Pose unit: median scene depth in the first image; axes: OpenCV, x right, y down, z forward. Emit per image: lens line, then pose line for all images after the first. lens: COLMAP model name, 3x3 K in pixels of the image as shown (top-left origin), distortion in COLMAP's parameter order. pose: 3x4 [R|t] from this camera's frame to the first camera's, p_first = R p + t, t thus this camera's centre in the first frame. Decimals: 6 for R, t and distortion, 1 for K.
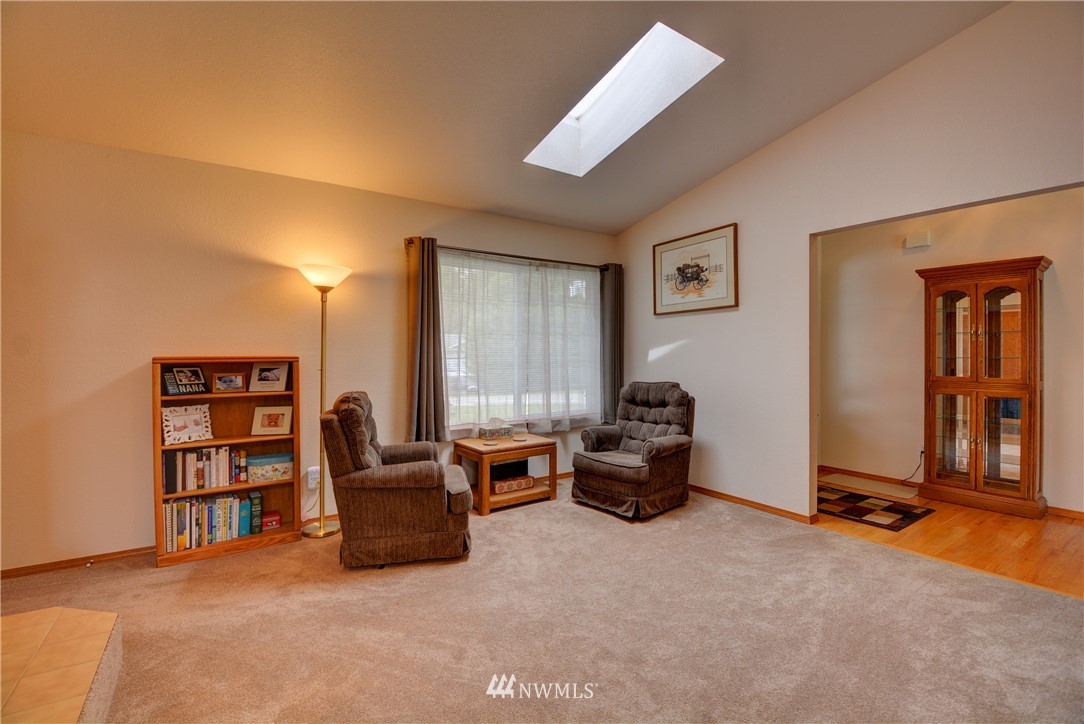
lens RADIAL K [[474.7, 0, 533.6], [0, 474.7, 364.0], [0, 0, 1]] dist [-0.013346, -0.009231]
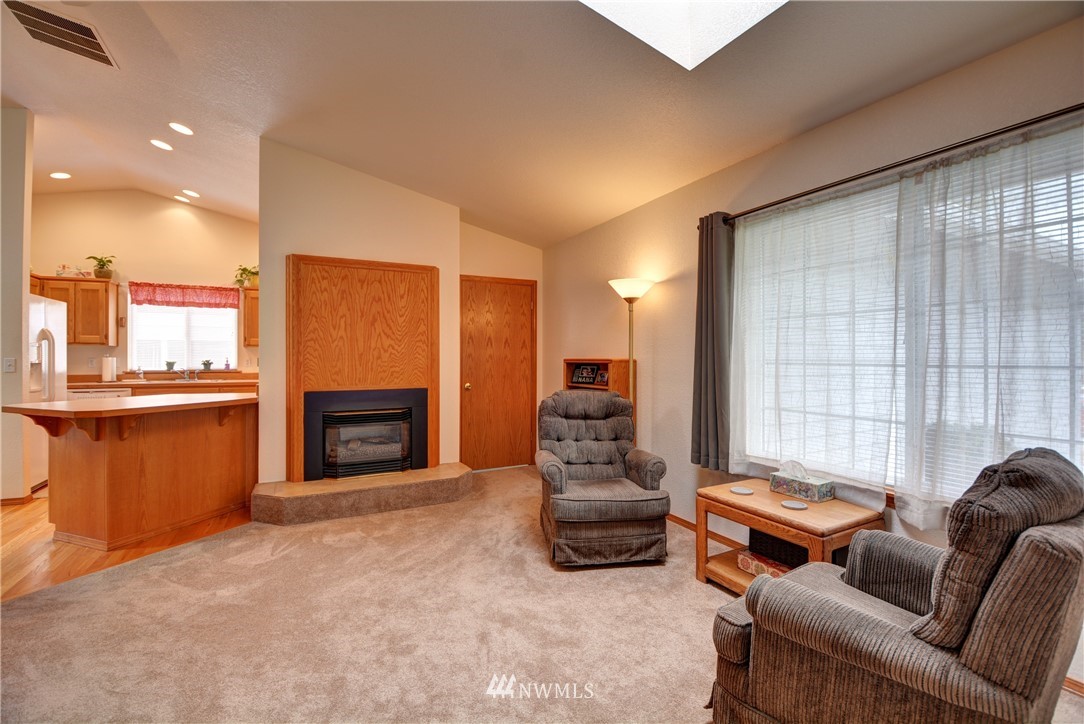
lens RADIAL K [[474.7, 0, 534.5], [0, 474.7, 356.6], [0, 0, 1]] dist [-0.013346, -0.009231]
pose [[-0.125477, 0.008518, -0.992060, 0.563088], [-0.008398, 0.999918, 0.009647, -0.025424], [0.992061, 0.009542, -0.125395, 0.729563]]
